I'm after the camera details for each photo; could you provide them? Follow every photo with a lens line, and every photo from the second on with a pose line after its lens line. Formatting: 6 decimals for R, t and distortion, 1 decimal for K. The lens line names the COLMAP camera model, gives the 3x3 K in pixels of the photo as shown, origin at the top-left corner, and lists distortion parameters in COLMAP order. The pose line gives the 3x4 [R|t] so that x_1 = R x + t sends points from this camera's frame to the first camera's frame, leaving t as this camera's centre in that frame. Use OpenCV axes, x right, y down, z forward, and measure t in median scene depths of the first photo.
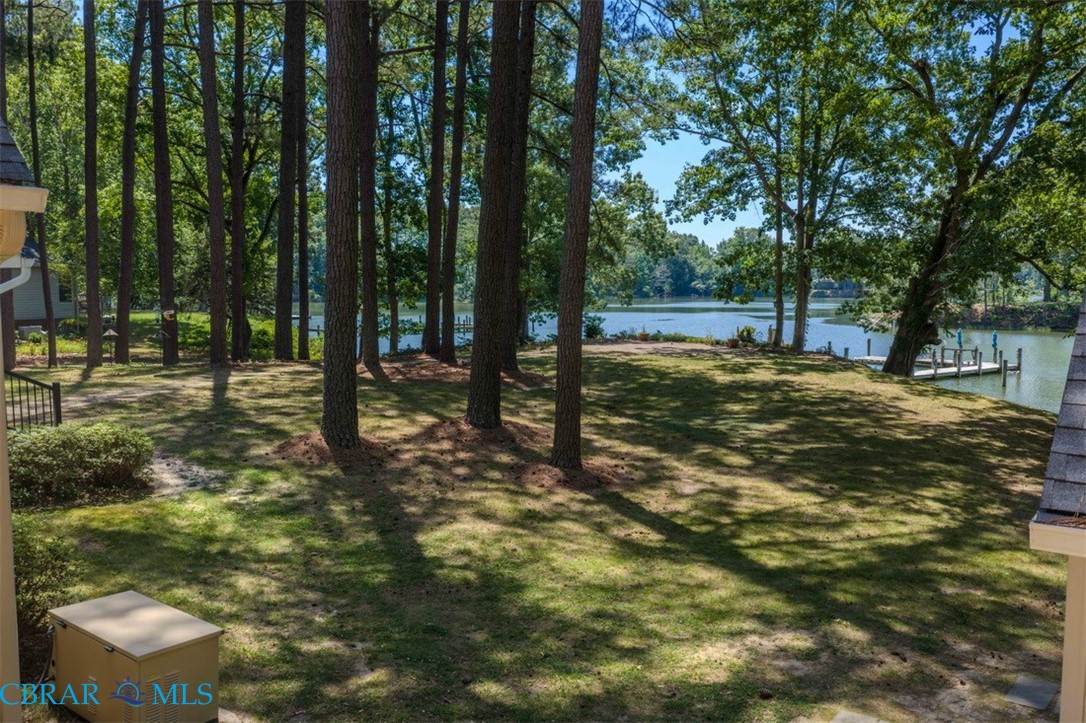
lens RADIAL K [[889.7, 0, 541.8], [0, 889.7, 364.9], [0, 0, 1]] dist [-0.011695, -0.001251]
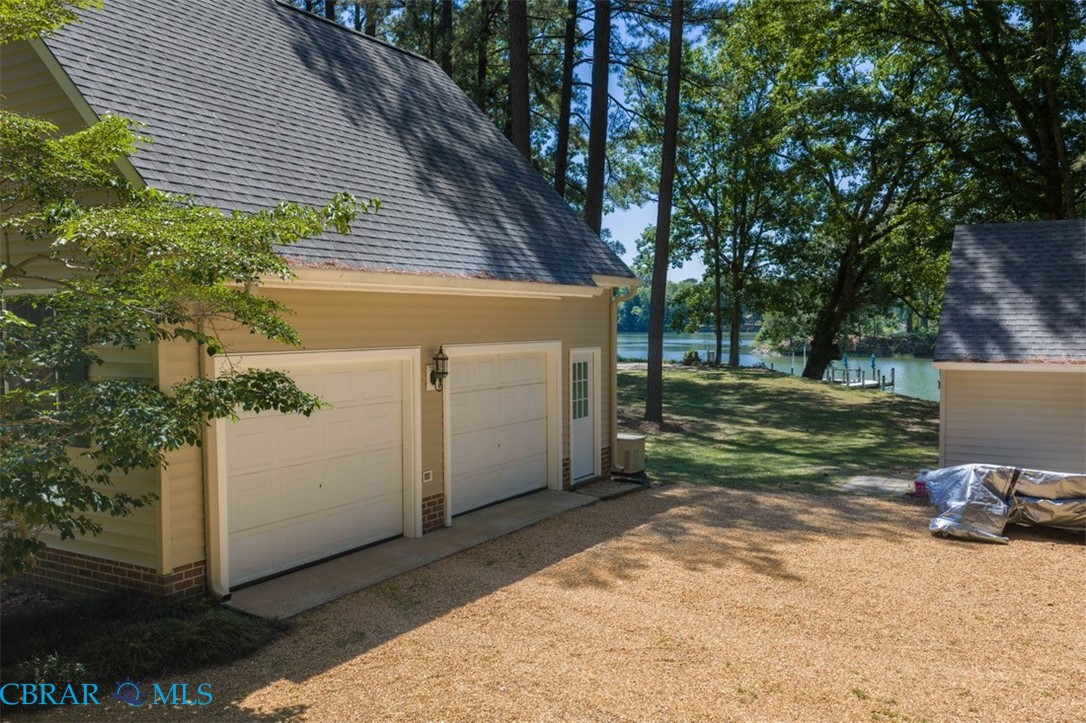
lens RADIAL K [[889.7, 0, 543.7], [0, 889.7, 357.5], [0, 0, 1]] dist [-0.011695, -0.001251]
pose [[0.991544, -0.012958, 0.129124, -0.157255], [0.019488, 0.998587, -0.049440, 0.027729], [-0.128301, 0.051538, 0.990395, -0.250859]]
